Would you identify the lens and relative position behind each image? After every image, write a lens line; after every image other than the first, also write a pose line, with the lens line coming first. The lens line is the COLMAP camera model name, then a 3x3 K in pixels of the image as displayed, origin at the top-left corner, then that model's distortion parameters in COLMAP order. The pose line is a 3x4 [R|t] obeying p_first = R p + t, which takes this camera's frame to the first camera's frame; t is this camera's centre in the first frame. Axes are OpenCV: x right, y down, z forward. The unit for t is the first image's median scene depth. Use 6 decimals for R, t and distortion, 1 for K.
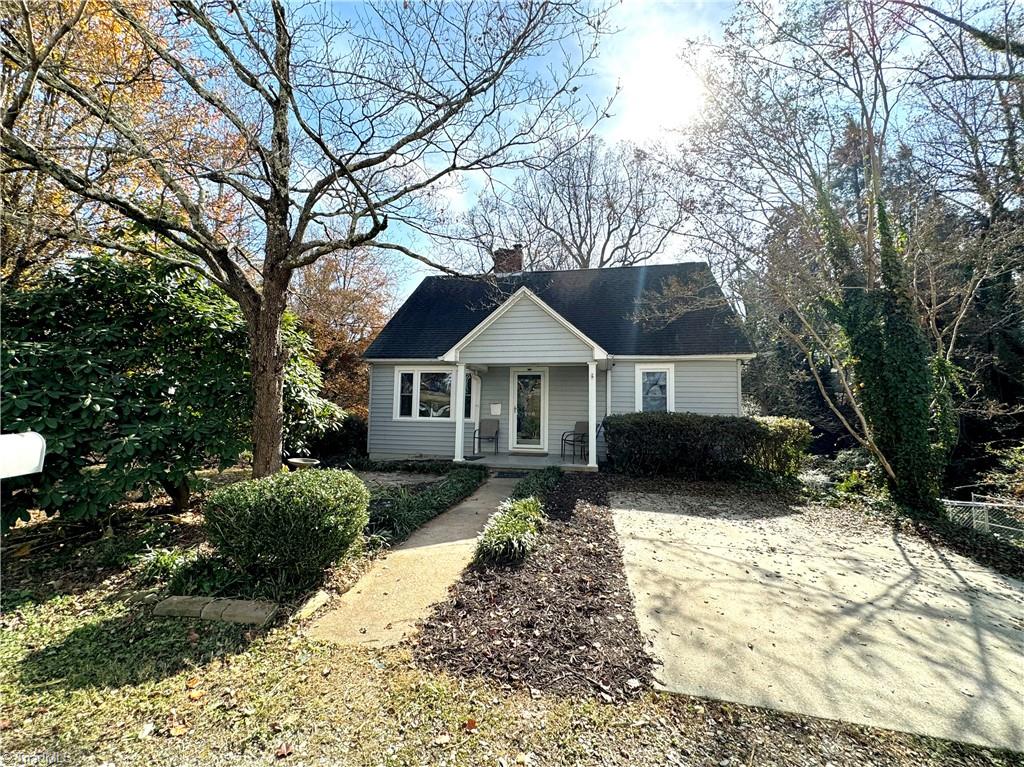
lens RADIAL K [[414.5, 0, 512.3], [0, 414.5, 384.0], [0, 0, 1]] dist [0.000259, 0.001084]
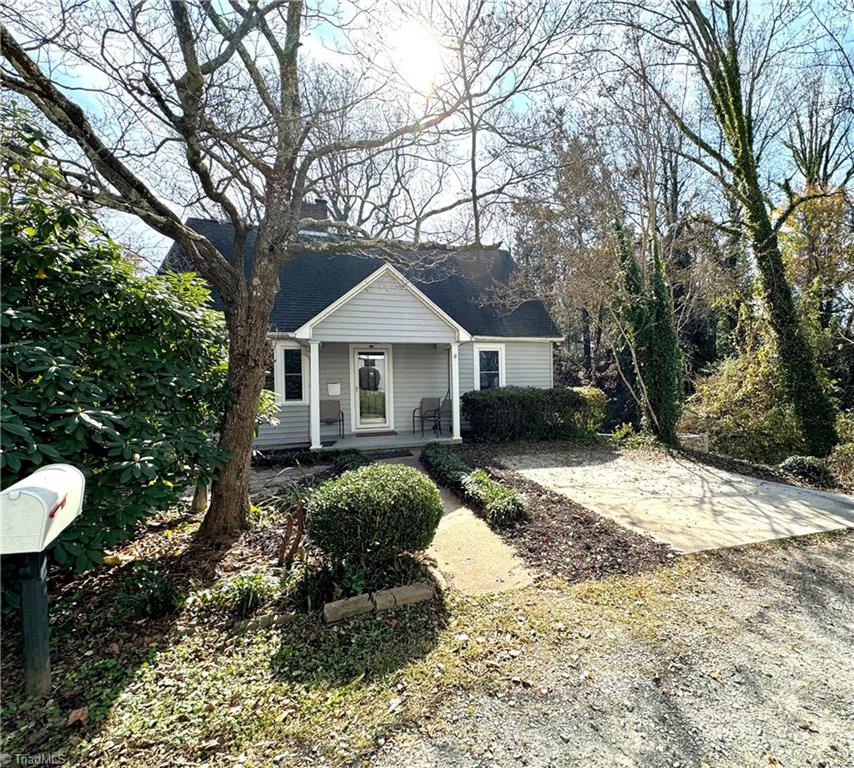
lens RADIAL K [[493.1, 0, 427.2], [0, 493.1, 383.5], [0, 0, 1]] dist [-0.007802, -0.000122]
pose [[0.843098, -0.039736, 0.536290, -0.998228], [-0.005326, 0.996600, 0.082216, -0.094466], [-0.537734, -0.072172, 0.840020, -0.073686]]
